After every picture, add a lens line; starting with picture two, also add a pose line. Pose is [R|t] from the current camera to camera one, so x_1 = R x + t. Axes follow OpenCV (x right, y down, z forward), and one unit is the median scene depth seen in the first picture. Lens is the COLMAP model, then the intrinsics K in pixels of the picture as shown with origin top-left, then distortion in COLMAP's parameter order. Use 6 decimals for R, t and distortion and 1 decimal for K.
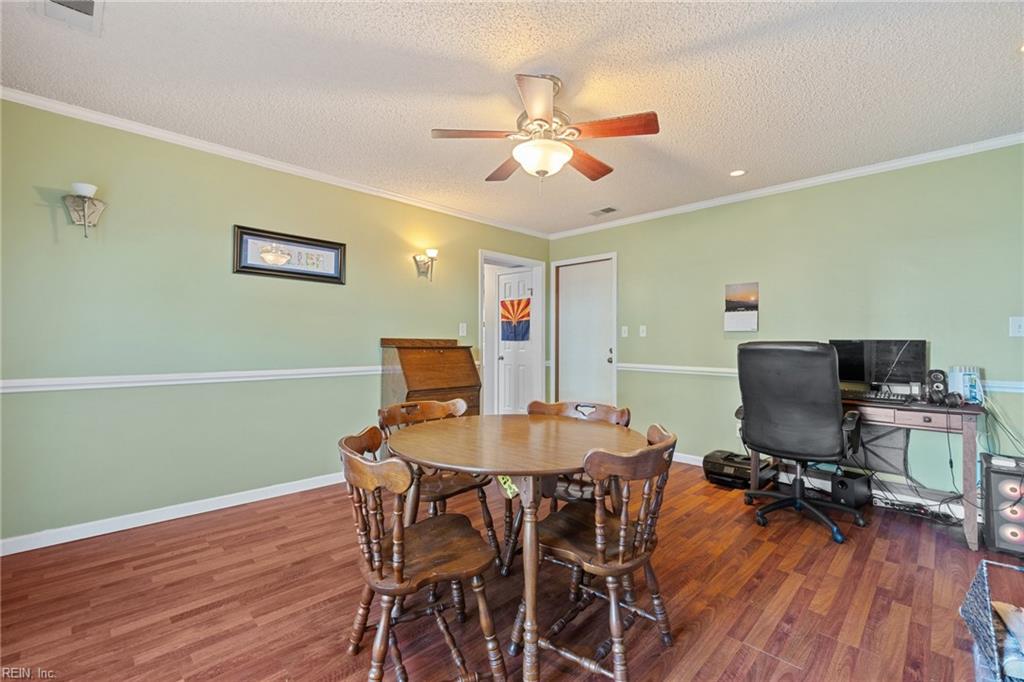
lens RADIAL K [[444.1, 0, 509.8], [0, 444.1, 340.8], [0, 0, 1]] dist [-0.006705, 0.001447]
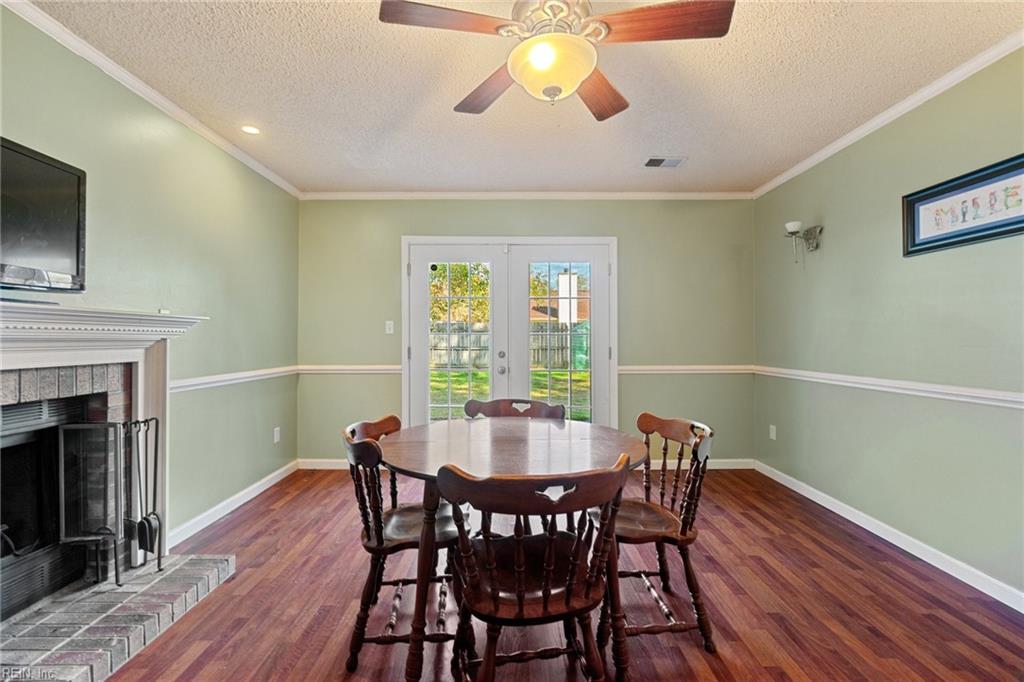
lens RADIAL K [[444.1, 0, 509.4], [0, 444.1, 334.1], [0, 0, 1]] dist [-0.006705, 0.001447]
pose [[-0.712774, -0.017283, -0.701181, 0.512302], [-0.000848, 0.999717, -0.023779, 0.005729], [0.701393, -0.016354, -0.712587, 1.248181]]
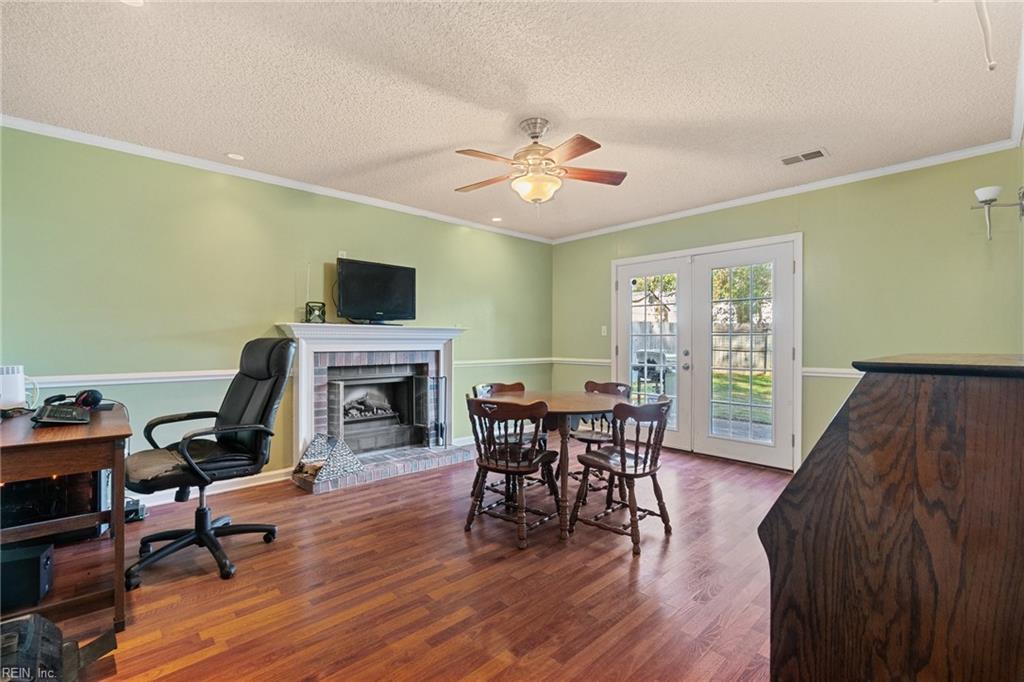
lens RADIAL K [[444.1, 0, 504.4], [0, 444.1, 343.8], [0, 0, 1]] dist [-0.006705, 0.001447]
pose [[-0.998608, -0.011151, 0.051545, 0.086526], [-0.011176, 0.999938, -0.000202, 0.012033], [-0.051540, -0.000778, -0.998671, 1.916089]]
